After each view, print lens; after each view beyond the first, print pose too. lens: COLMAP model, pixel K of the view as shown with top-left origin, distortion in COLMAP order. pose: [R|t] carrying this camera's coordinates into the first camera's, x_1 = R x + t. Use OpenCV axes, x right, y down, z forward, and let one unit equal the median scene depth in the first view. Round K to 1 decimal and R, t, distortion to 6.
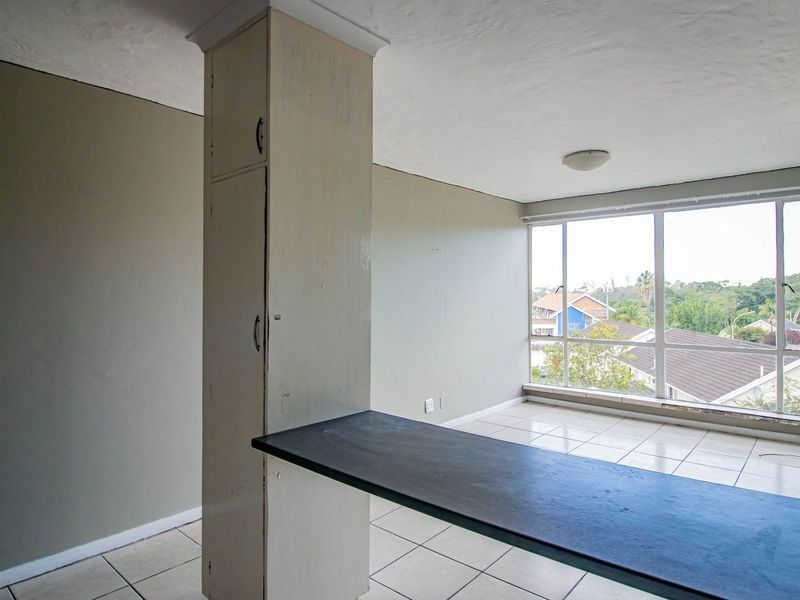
lens RADIAL K [[497.1, 0, 400.3], [0, 497.1, 289.9], [0, 0, 1]] dist [-0.008480, -0.004285]
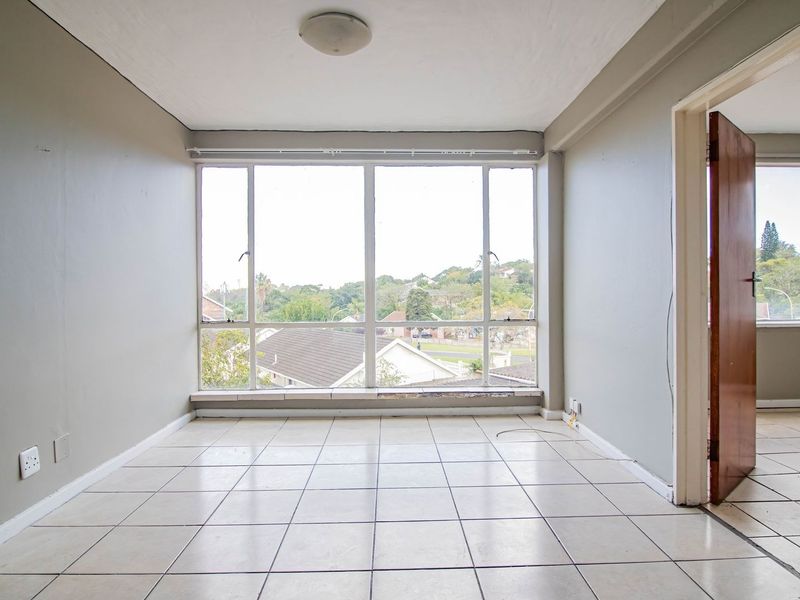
lens RADIAL K [[494.3, 0, 410.3], [0, 494.3, 294.4], [0, 0, 1]] dist [0.005024, -0.022695]
pose [[0.721999, -0.000467, 0.691894, -0.003416], [-0.002182, 0.999993, 0.002952, 0.049253], [-0.691891, -0.003641, 0.721993, 0.296892]]
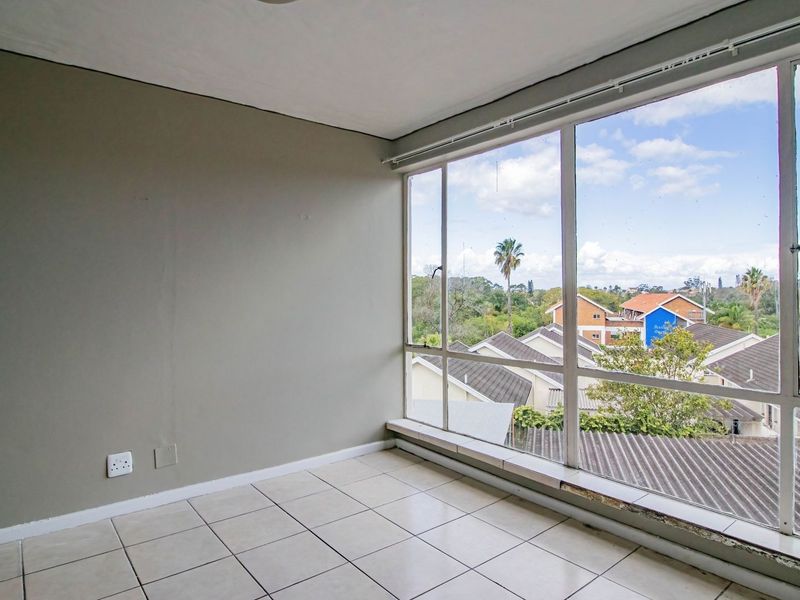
lens RADIAL K [[497.1, 0, 400.3], [0, 497.1, 289.9], [0, 0, 1]] dist [-0.008480, -0.004285]
pose [[0.985426, 0.001271, -0.170098, 0.364572], [-0.001360, 0.999999, -0.000407, 0.020298], [0.170098, 0.000633, 0.985427, 0.363383]]
